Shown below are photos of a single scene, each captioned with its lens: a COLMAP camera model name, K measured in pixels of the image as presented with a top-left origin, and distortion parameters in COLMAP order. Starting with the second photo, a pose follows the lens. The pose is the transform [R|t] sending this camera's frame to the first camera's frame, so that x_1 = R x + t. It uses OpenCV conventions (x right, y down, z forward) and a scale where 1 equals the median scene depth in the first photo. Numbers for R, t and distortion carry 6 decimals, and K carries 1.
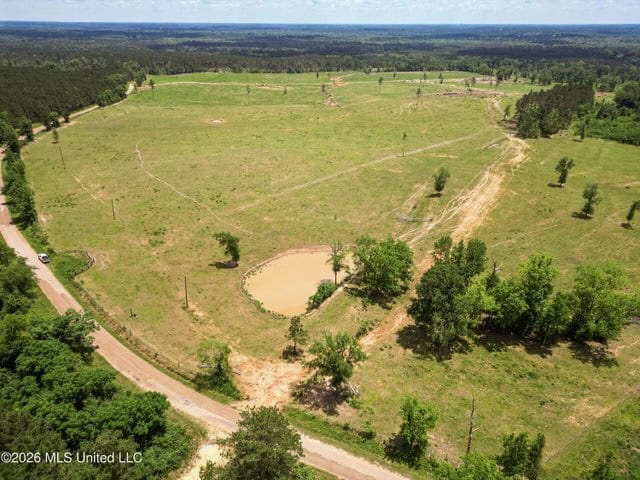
lens RADIAL K [[450.1, 0, 320.0], [0, 450.1, 240.0], [0, 0, 1]] dist [0.094192, -0.107950]
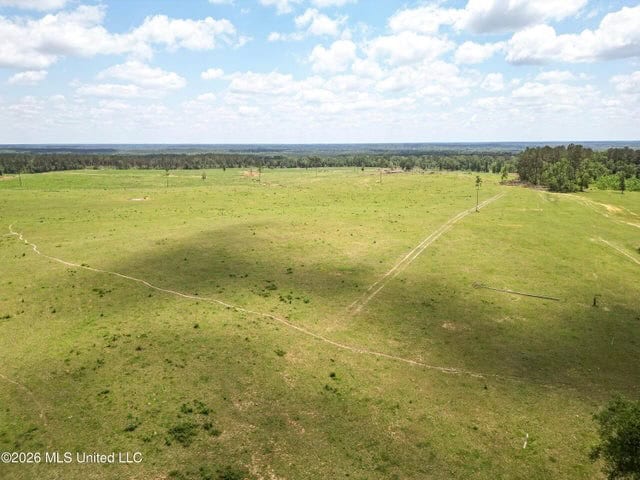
lens RADIAL K [[449.1, 0, 320.0], [0, 449.1, 240.0], [0, 0, 1]] dist [0.058892, -0.055466]
pose [[0.959066, -0.069506, 0.274522, -0.257469], [0.131345, 0.968013, -0.213774, -0.040402], [-0.250882, 0.241080, 0.937517, 0.528525]]
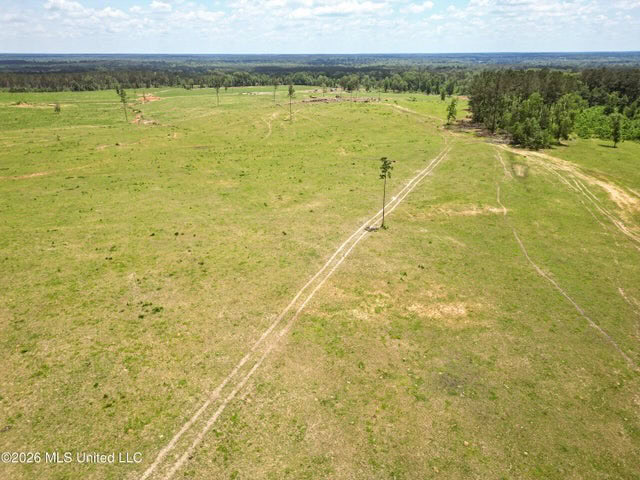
lens RADIAL K [[449.1, 0, 320.0], [0, 449.1, 240.0], [0, 0, 1]] dist [0.058892, -0.055466]
pose [[0.927180, -0.151436, 0.342643, 0.029337], [0.169715, 0.985205, -0.023818, -0.206002], [-0.333967, 0.080235, 0.939164, 0.826326]]
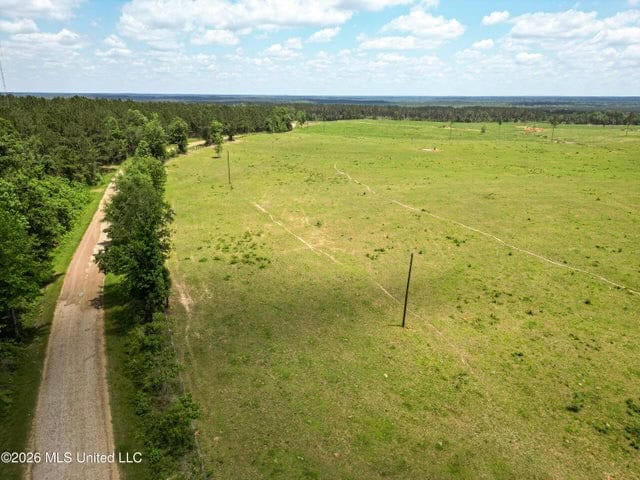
lens RADIAL K [[449.1, 0, 320.0], [0, 449.1, 240.0], [0, 0, 1]] dist [0.058892, -0.055466]
pose [[0.966205, 0.079968, -0.245058, -0.340423], [-0.112867, 0.985933, -0.123277, -0.045194], [0.231752, 0.146770, 0.961639, 0.554118]]
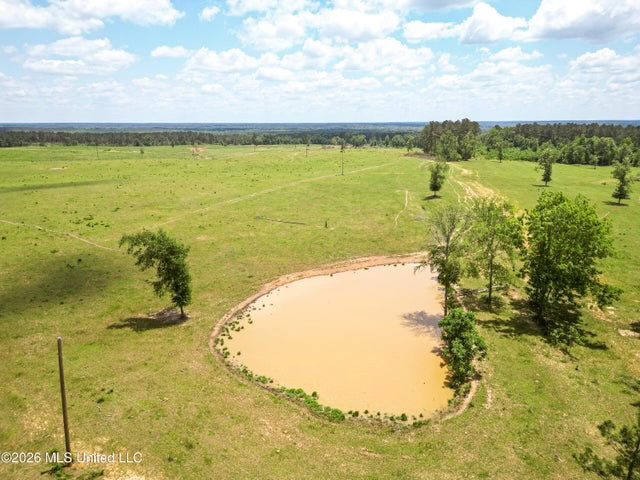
lens RADIAL K [[449.1, 0, 320.0], [0, 449.1, 240.0], [0, 0, 1]] dist [0.058892, -0.055466]
pose [[0.941560, -0.093936, 0.323481, -0.128315], [0.153684, 0.974350, -0.164386, 0.048827], [-0.299742, 0.204493, 0.931846, 0.383003]]
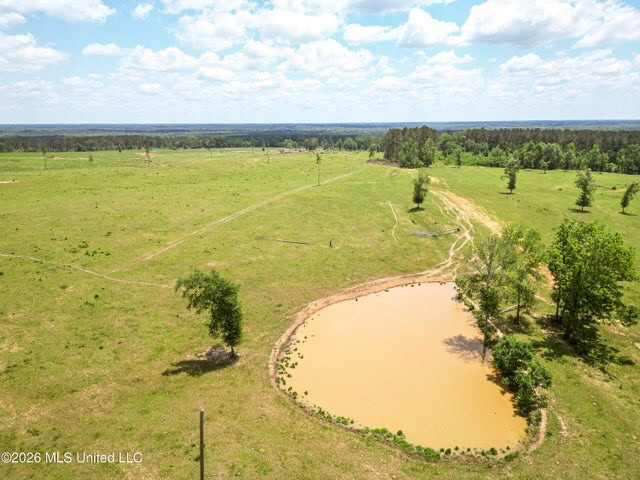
lens RADIAL K [[450.5, 0, 319.9], [0, 450.5, 232.1], [0, 0, 1]] dist [0.060857, -0.056179]
pose [[0.895431, -0.116293, 0.429742, -0.182244], [0.203097, 0.965689, -0.161854, 0.020432], [-0.396175, 0.232209, 0.888327, 0.391764]]
